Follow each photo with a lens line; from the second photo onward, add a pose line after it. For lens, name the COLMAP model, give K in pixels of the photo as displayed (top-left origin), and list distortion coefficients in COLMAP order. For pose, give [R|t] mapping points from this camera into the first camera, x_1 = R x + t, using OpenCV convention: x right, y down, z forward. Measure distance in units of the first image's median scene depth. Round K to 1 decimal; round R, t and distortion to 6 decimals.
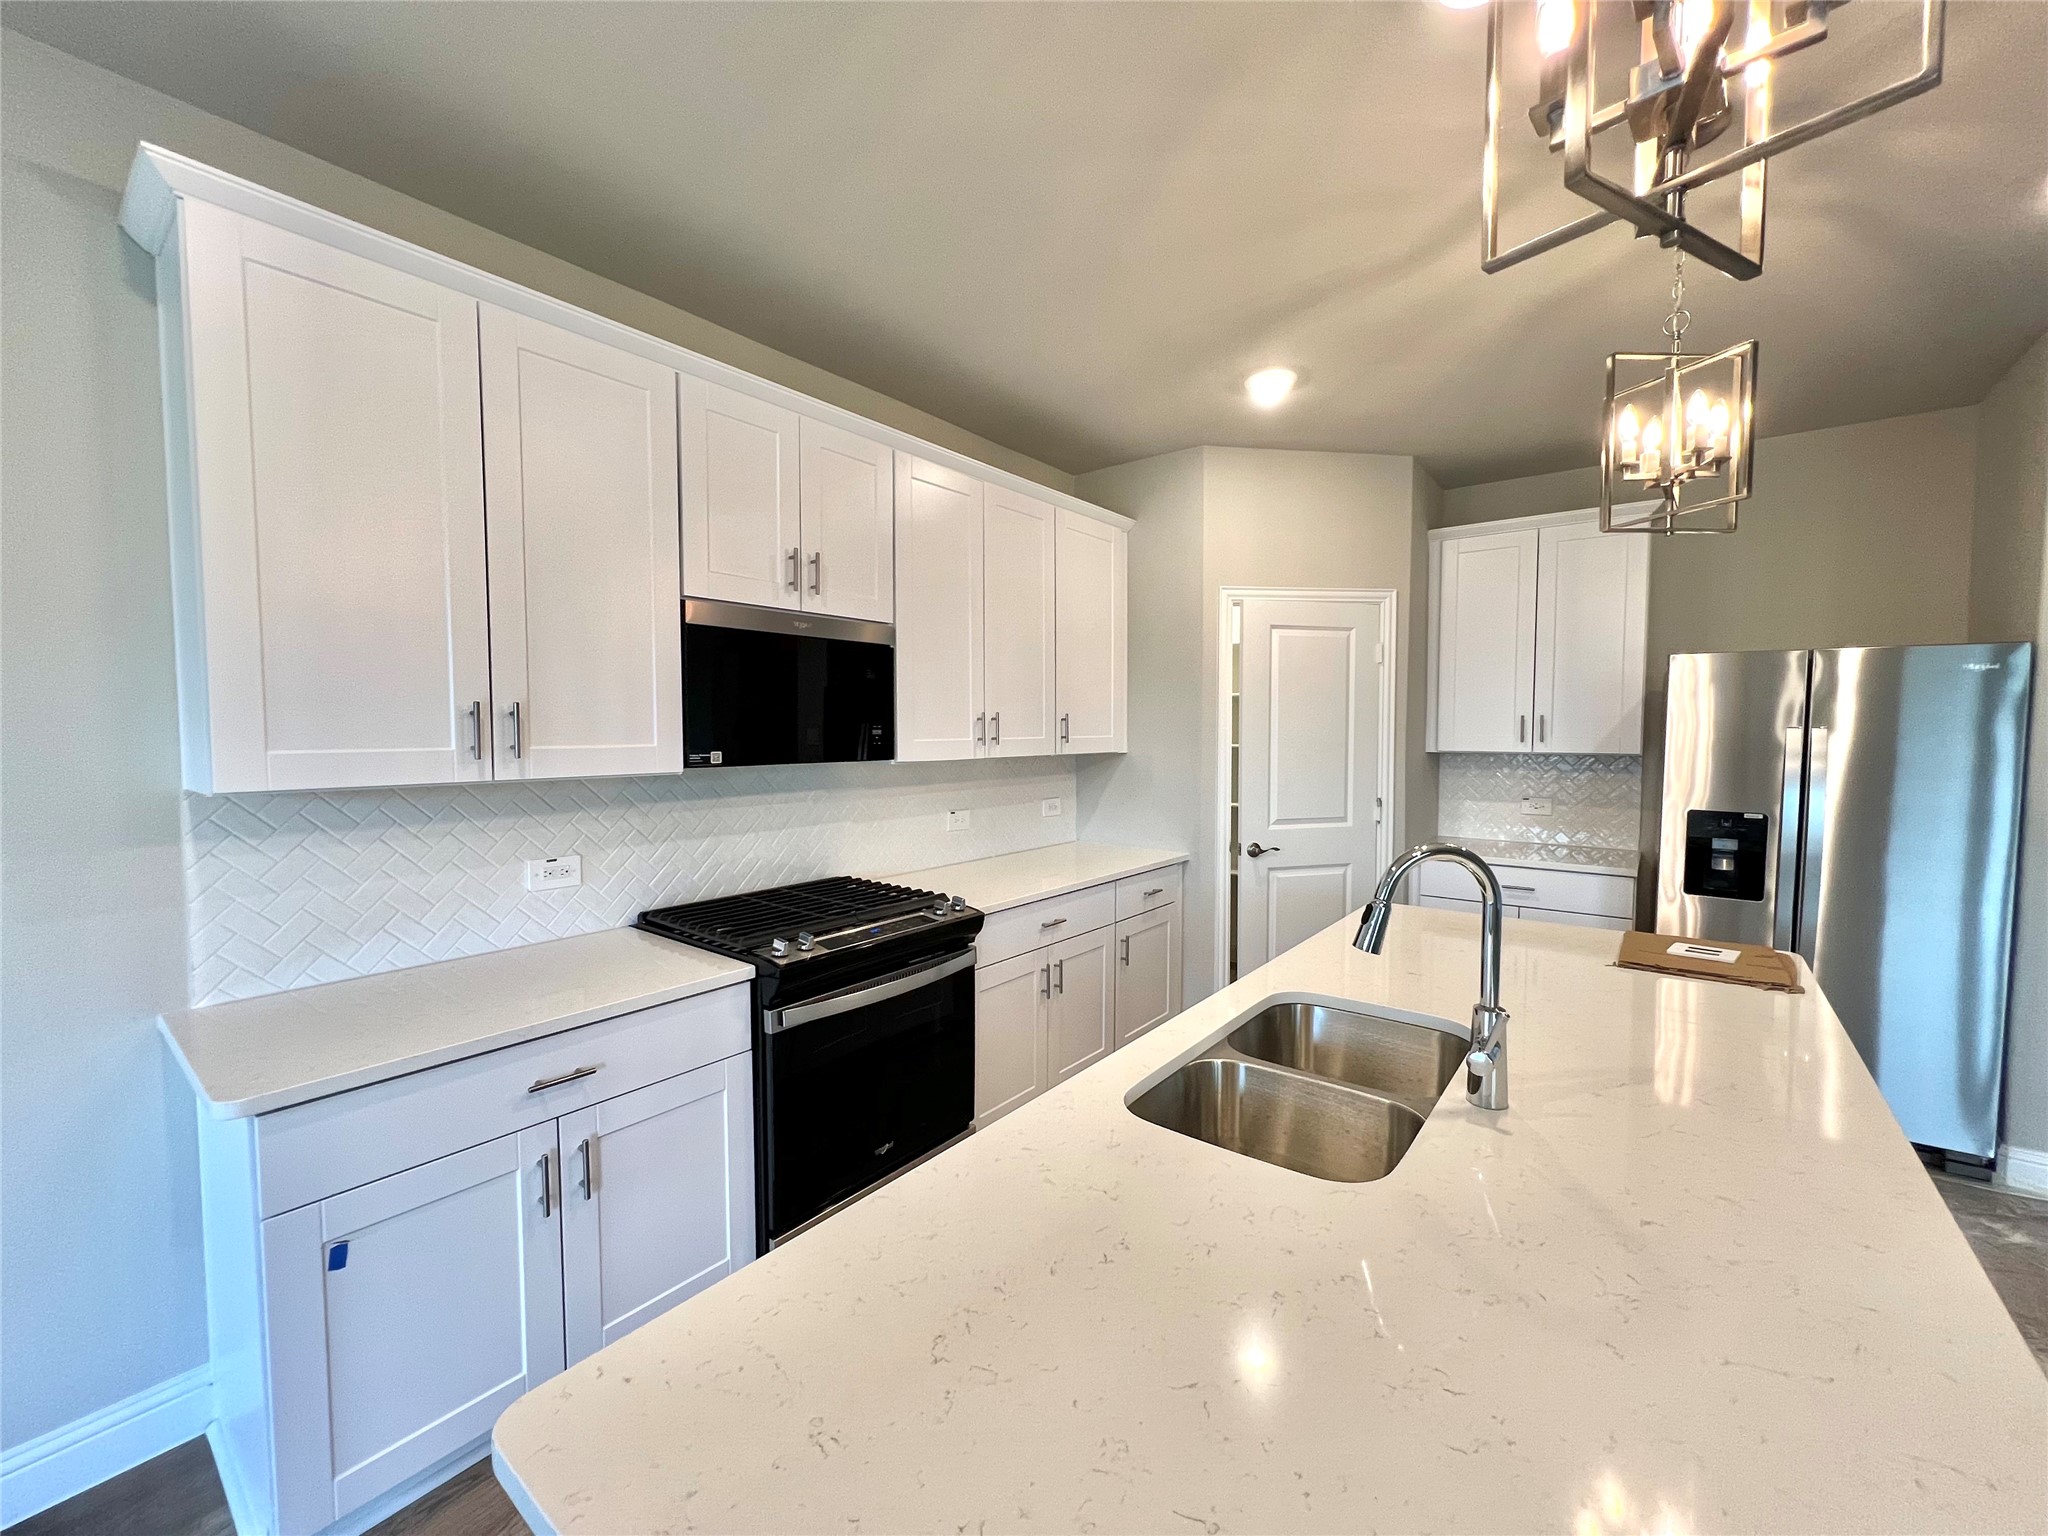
lens RADIAL K [[806.4, 0, 1026.1], [0, 806.4, 771.4], [0, 0, 1]] dist [-0.002799, 0.000036]
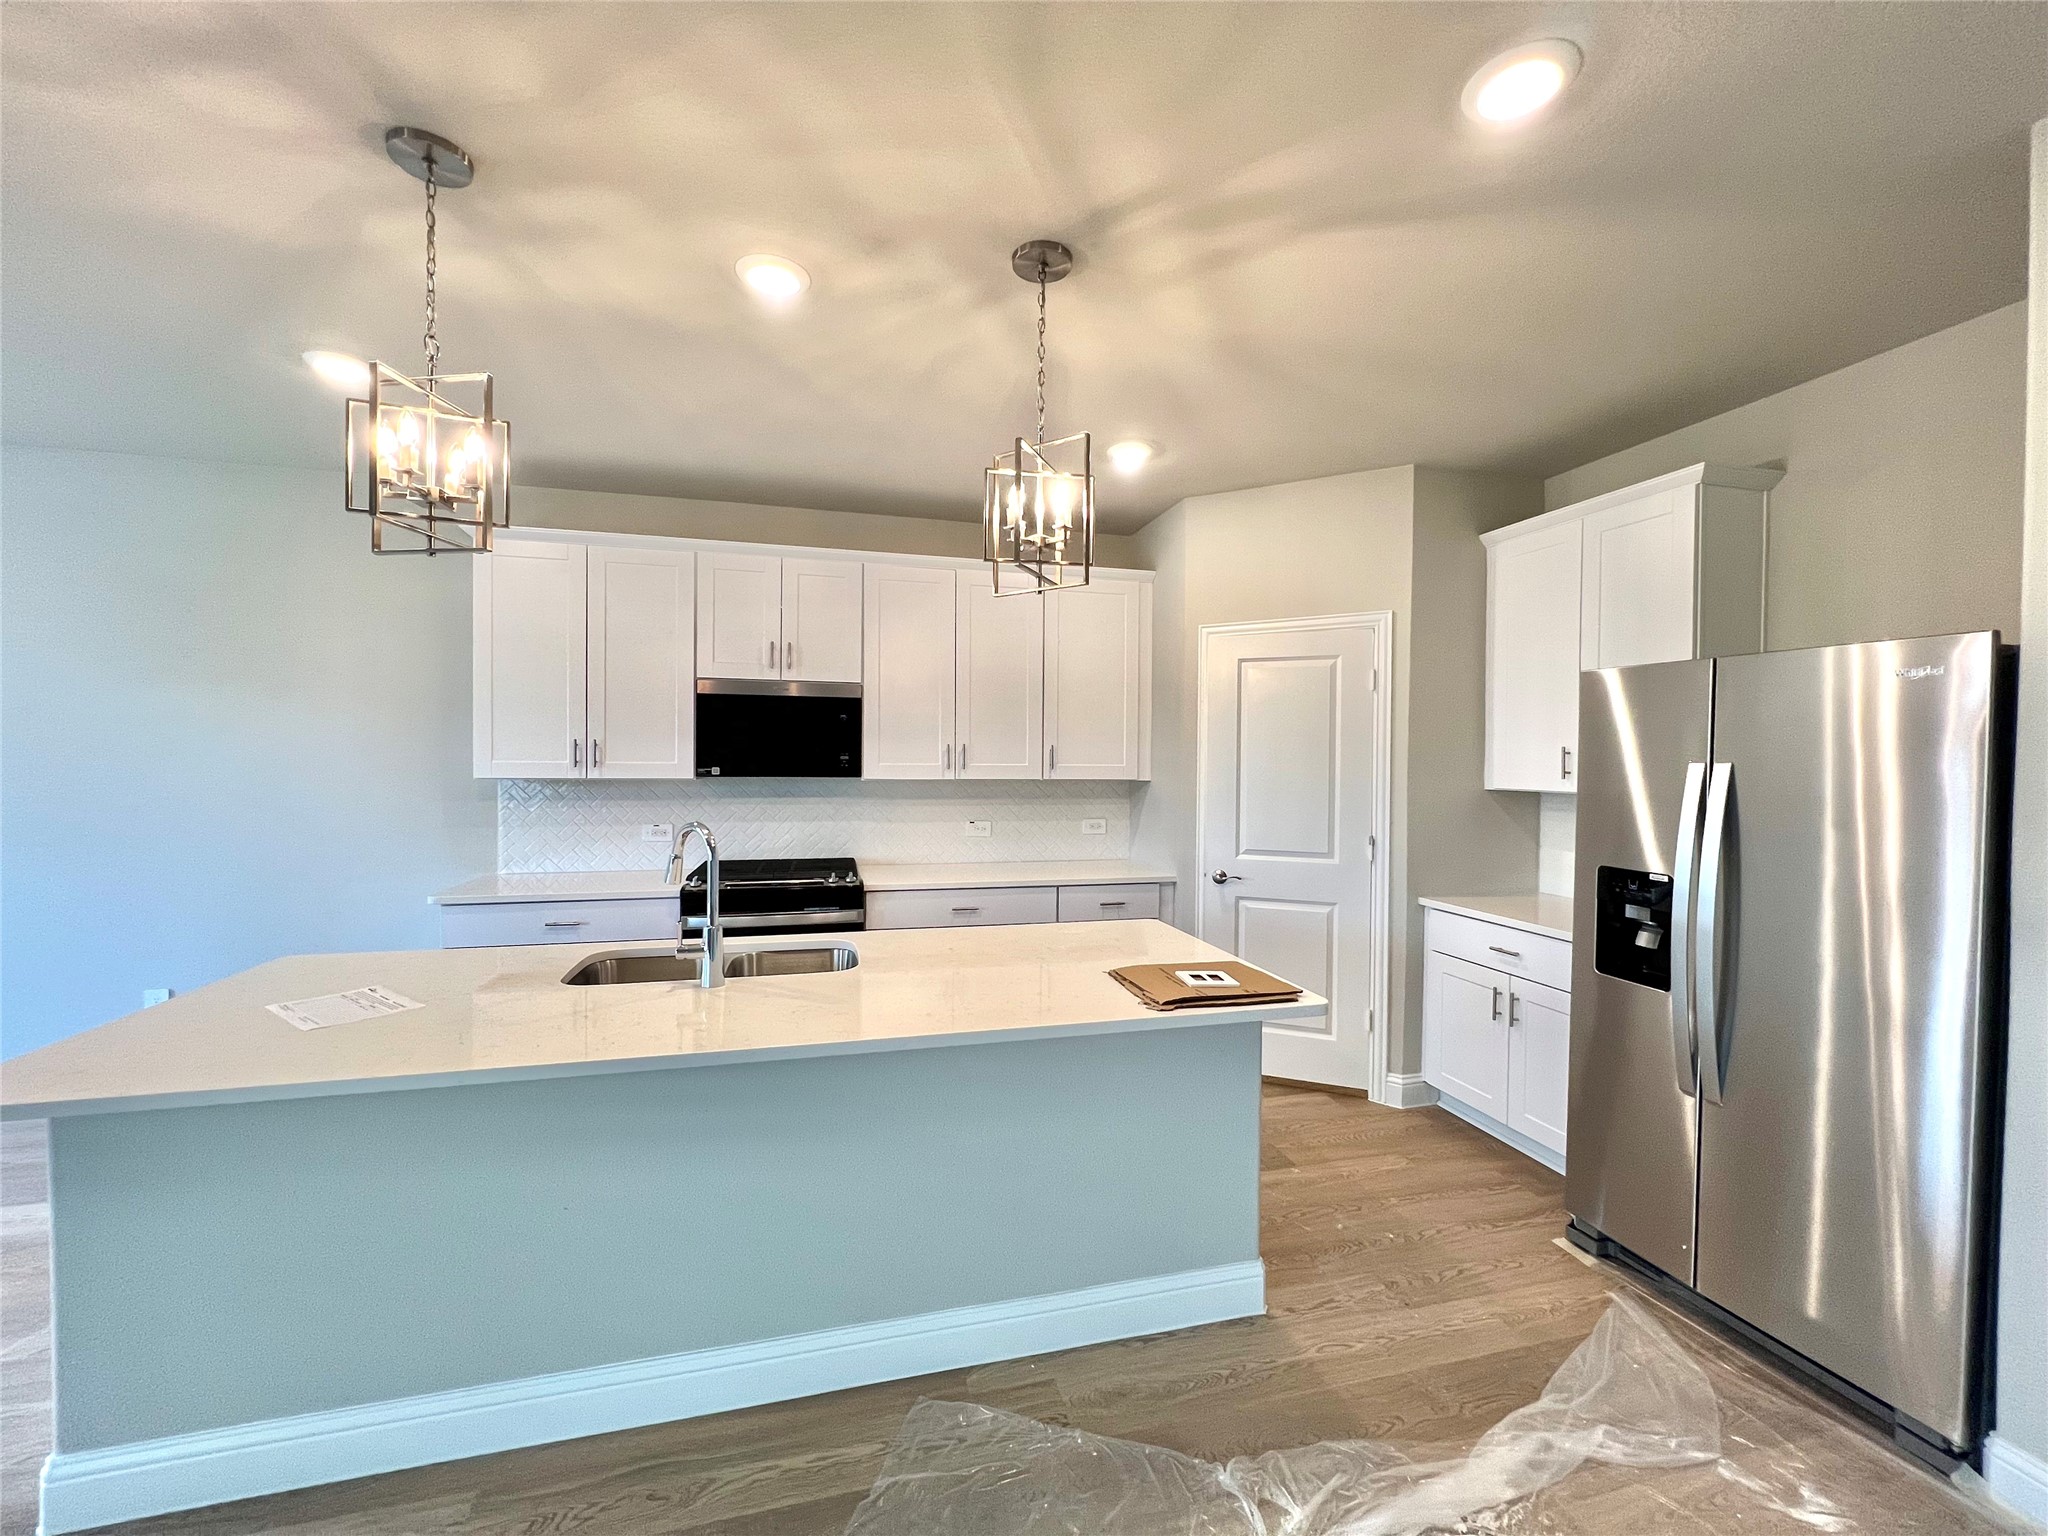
lens RADIAL K [[806.4, 0, 1023.5], [0, 806.4, 768.0], [0, 0, 1]] dist [-0.002799, 0.000036]
pose [[0.800907, 0.015326, -0.598593, 0.929604], [-0.042141, 0.998636, -0.030816, 0.001143], [0.597304, 0.049906, 0.800461, 0.024519]]
